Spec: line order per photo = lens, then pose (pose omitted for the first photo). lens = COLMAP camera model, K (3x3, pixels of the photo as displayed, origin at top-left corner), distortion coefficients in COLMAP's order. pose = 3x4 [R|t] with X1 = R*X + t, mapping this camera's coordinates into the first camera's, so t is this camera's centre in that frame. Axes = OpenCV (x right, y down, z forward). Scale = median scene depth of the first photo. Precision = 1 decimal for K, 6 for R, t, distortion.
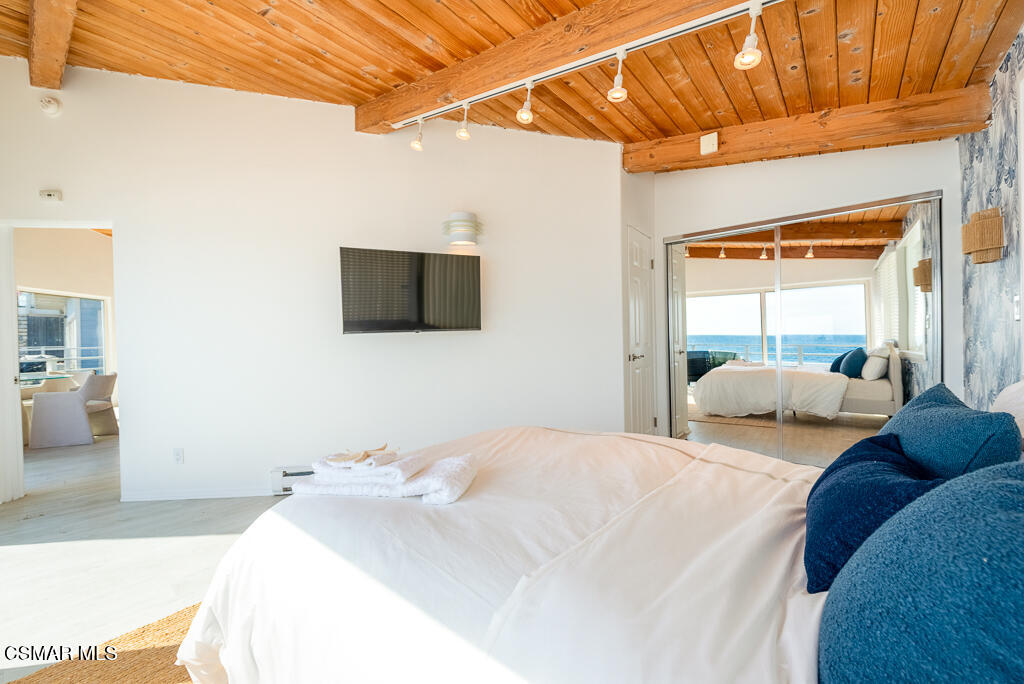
lens RADIAL K [[400.5, 0, 508.8], [0, 400.5, 346.6], [0, 0, 1]] dist [-0.001755, -0.000417]
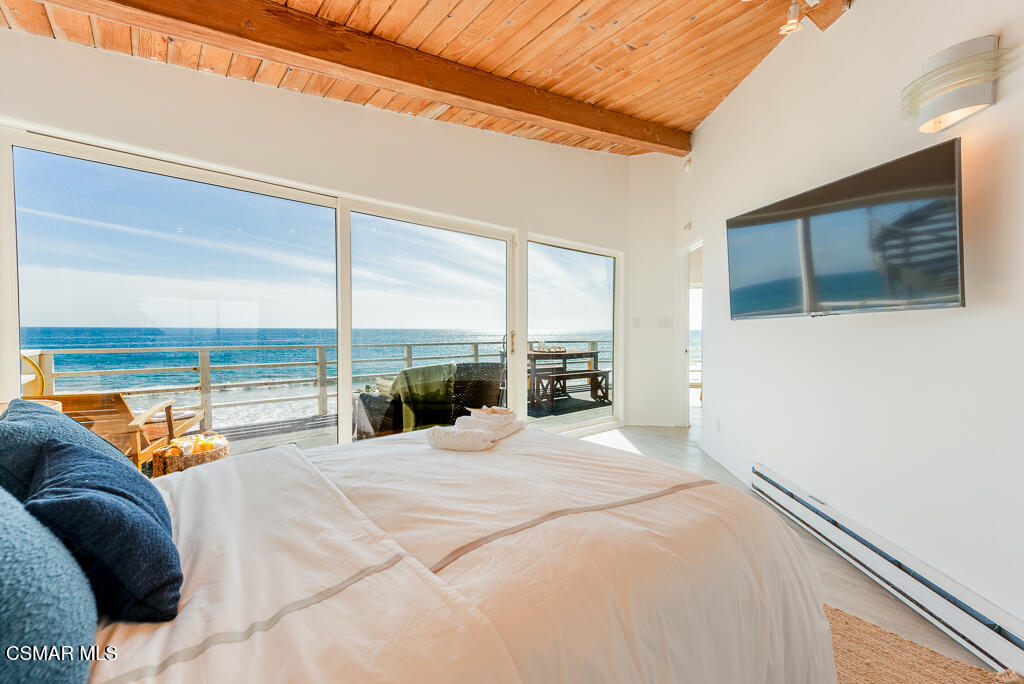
lens RADIAL K [[421.7, 0, 509.7], [0, 421.7, 345.0], [0, 0, 1]] dist [0.017101, 0.000011]
pose [[-0.171088, 0.044158, -0.984266, 1.071589], [-0.008548, 0.998891, 0.046300, -0.029830], [0.985219, 0.016335, -0.170521, 1.324126]]
